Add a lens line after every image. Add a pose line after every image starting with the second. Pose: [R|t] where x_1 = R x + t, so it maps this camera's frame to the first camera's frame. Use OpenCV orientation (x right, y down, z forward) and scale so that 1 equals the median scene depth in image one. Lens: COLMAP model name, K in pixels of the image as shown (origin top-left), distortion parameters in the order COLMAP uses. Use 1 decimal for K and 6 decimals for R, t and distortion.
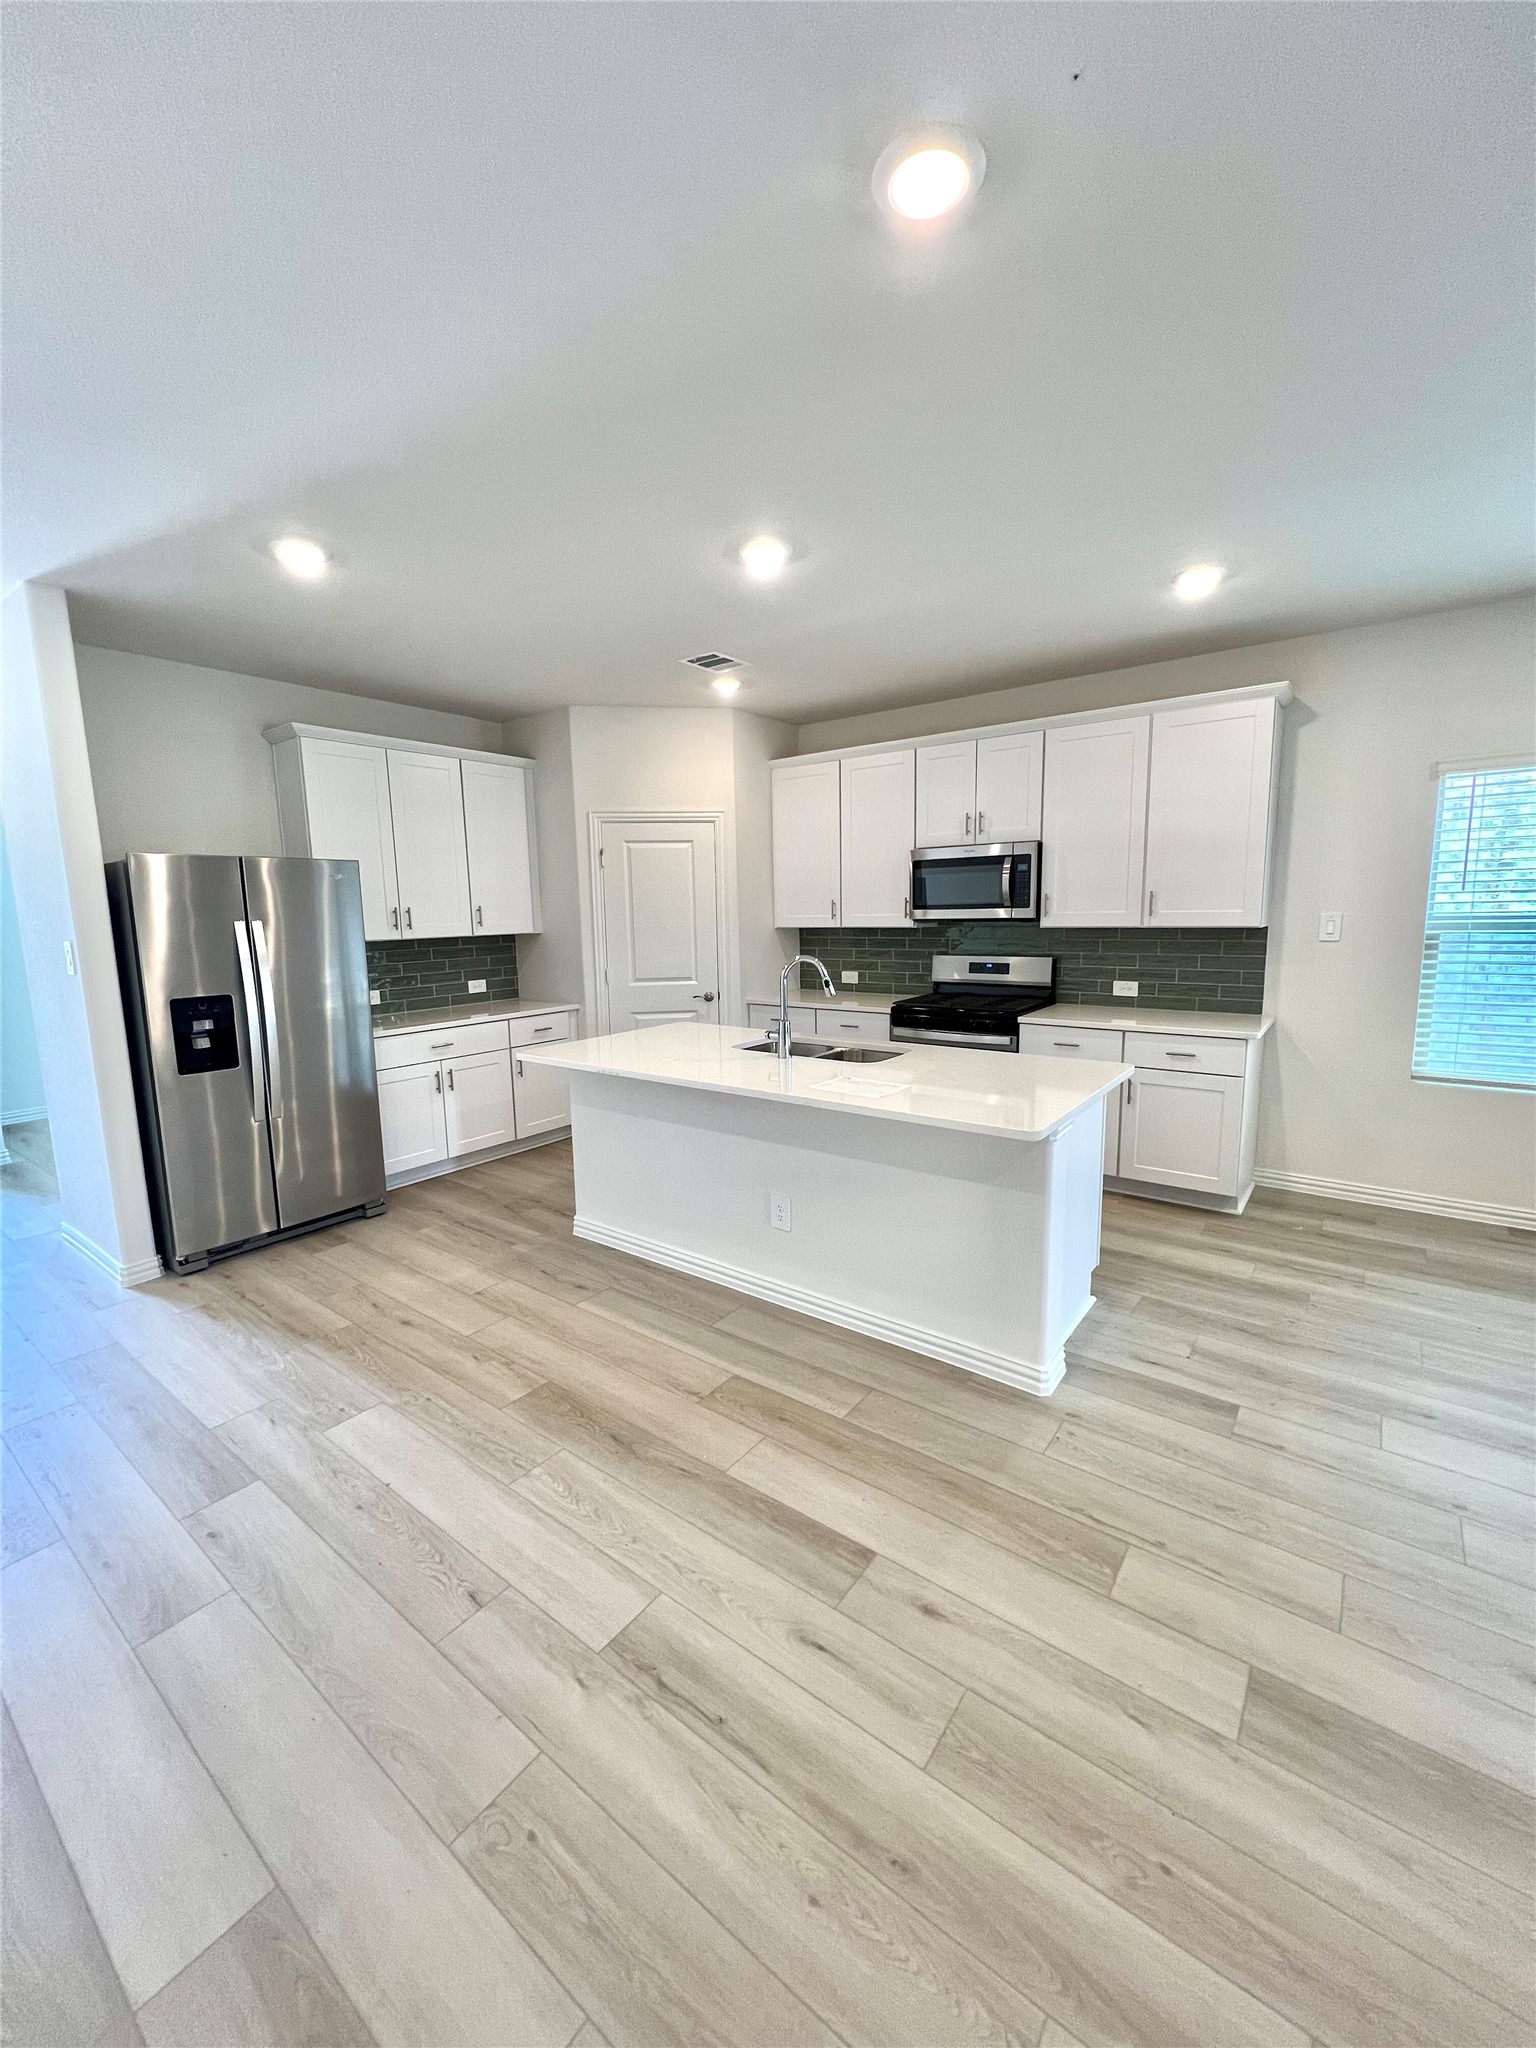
lens RADIAL K [[816.2, 0, 766.3], [0, 816.2, 1026.6], [0, 0, 1]] dist [-0.000215, -0.000025]
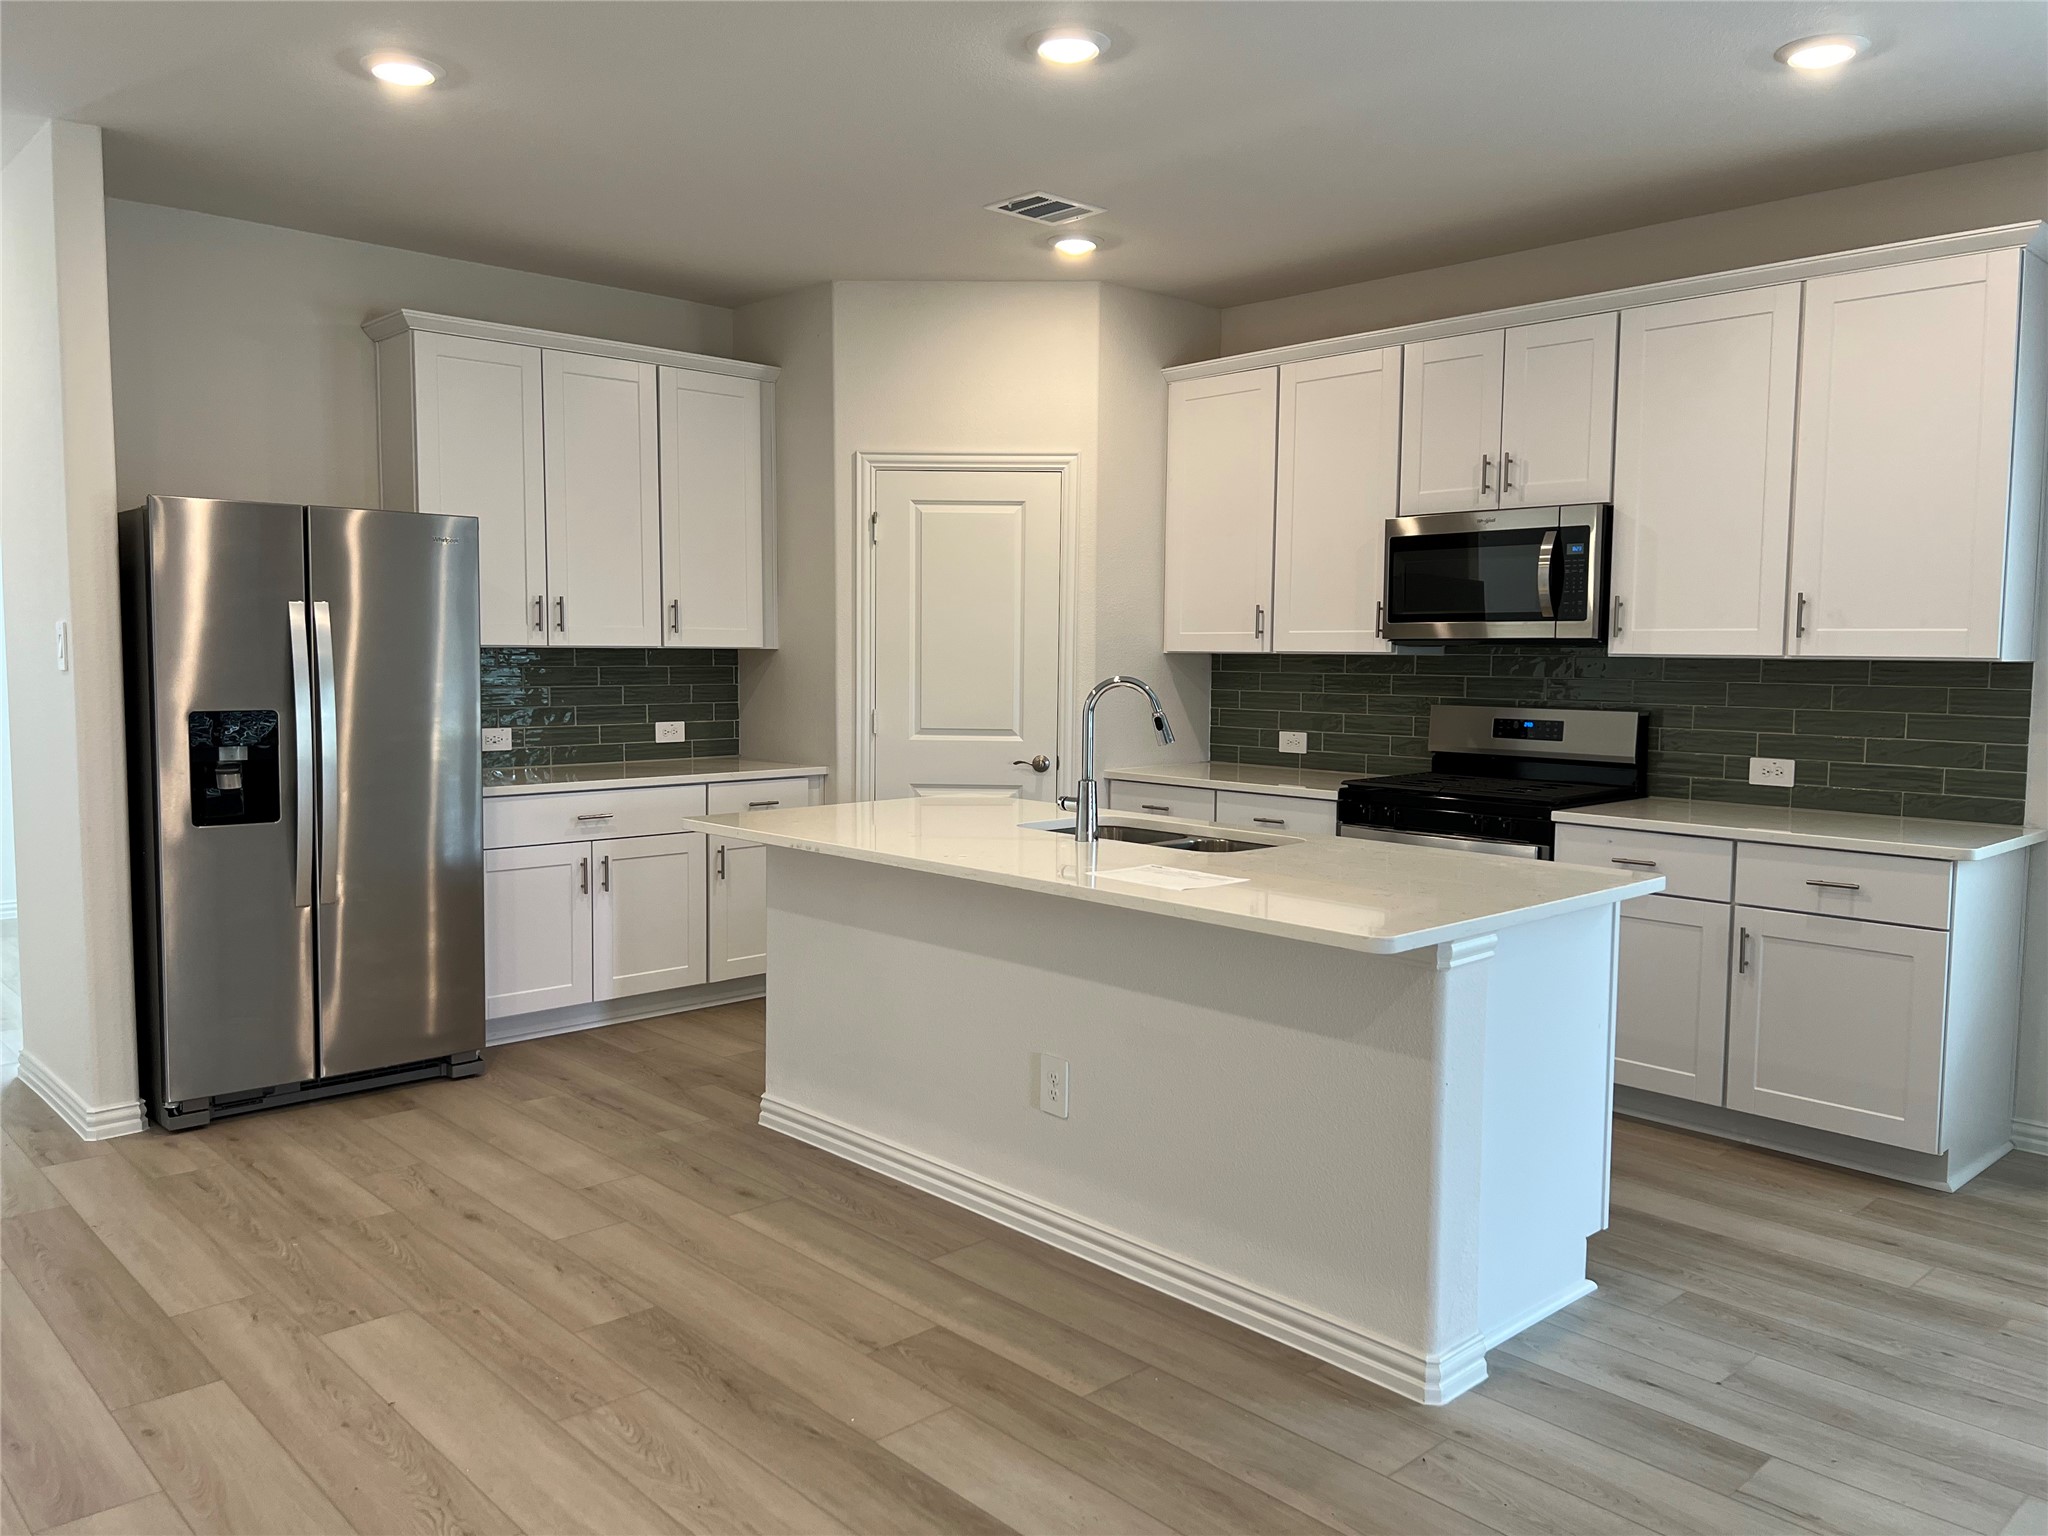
lens RADIAL K [[1539.7, 0, 1024.0], [0, 1539.7, 768.0], [0, 0, 1]] dist [0.066852, -0.073620]
pose [[0.985144, 0.040973, -0.166772, 0.149084], [-0.051650, 0.996849, -0.060197, 0.049187], [0.163780, 0.067917, 0.984156, -0.137147]]
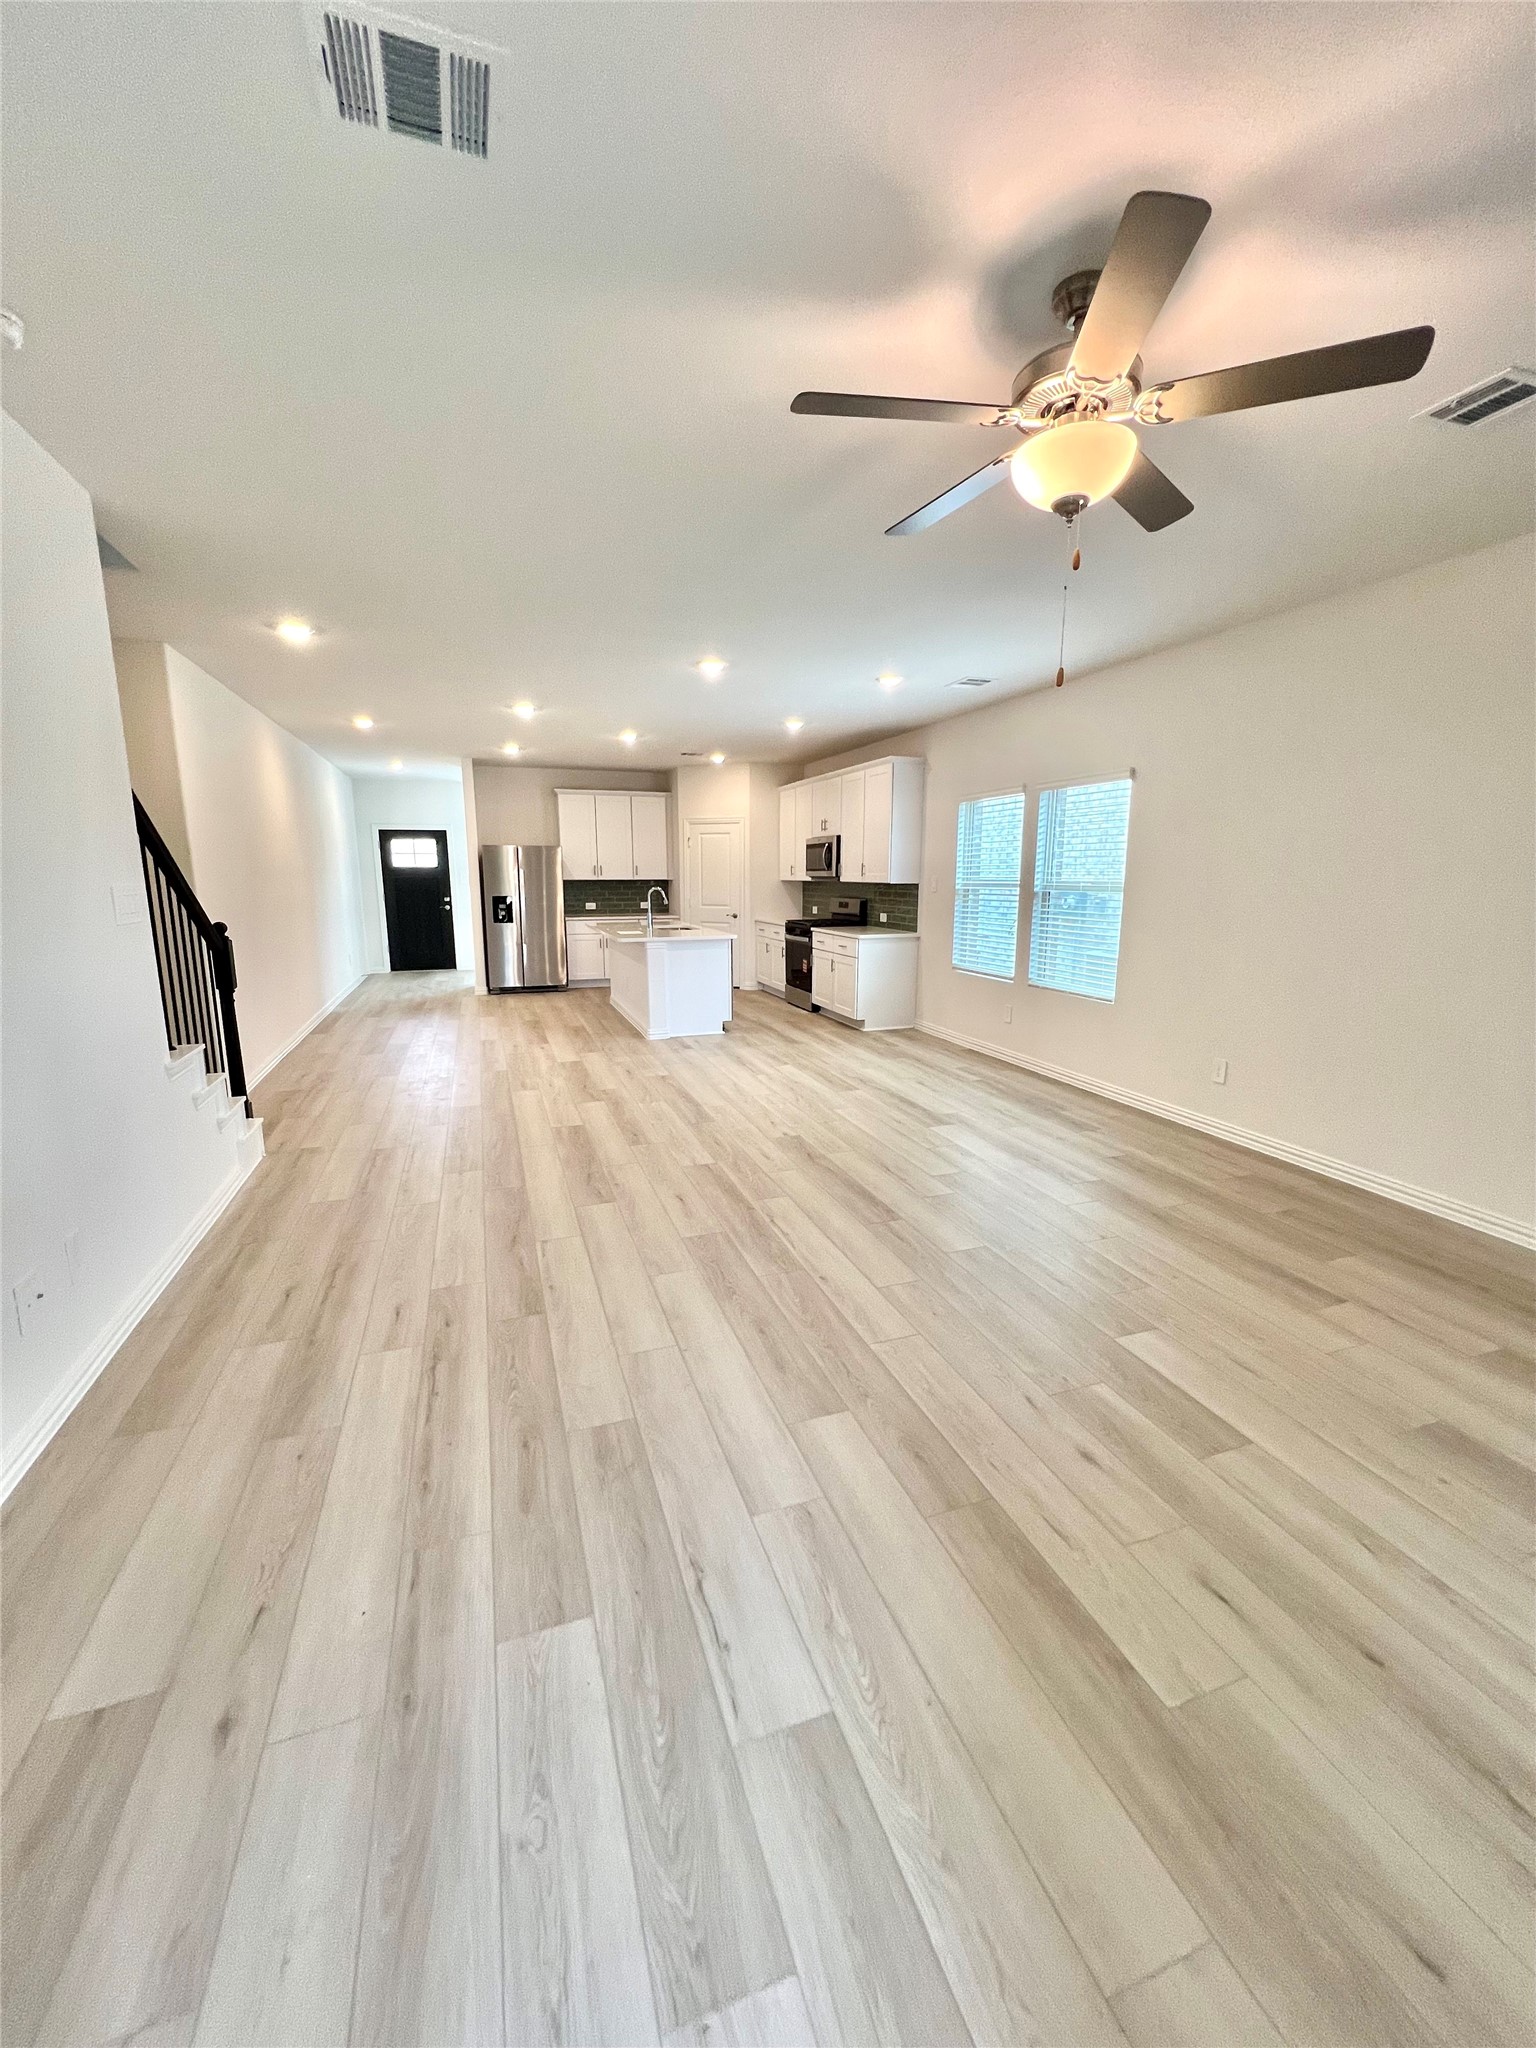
lens RADIAL K [[816.2, 0, 766.3], [0, 816.2, 1026.6], [0, 0, 1]] dist [-0.000215, -0.000025]
pose [[0.833296, 0.122833, -0.539008, 1.521399], [-0.097013, 0.992364, 0.076166, 0.099876], [0.544248, -0.011177, 0.838850, -0.810853]]
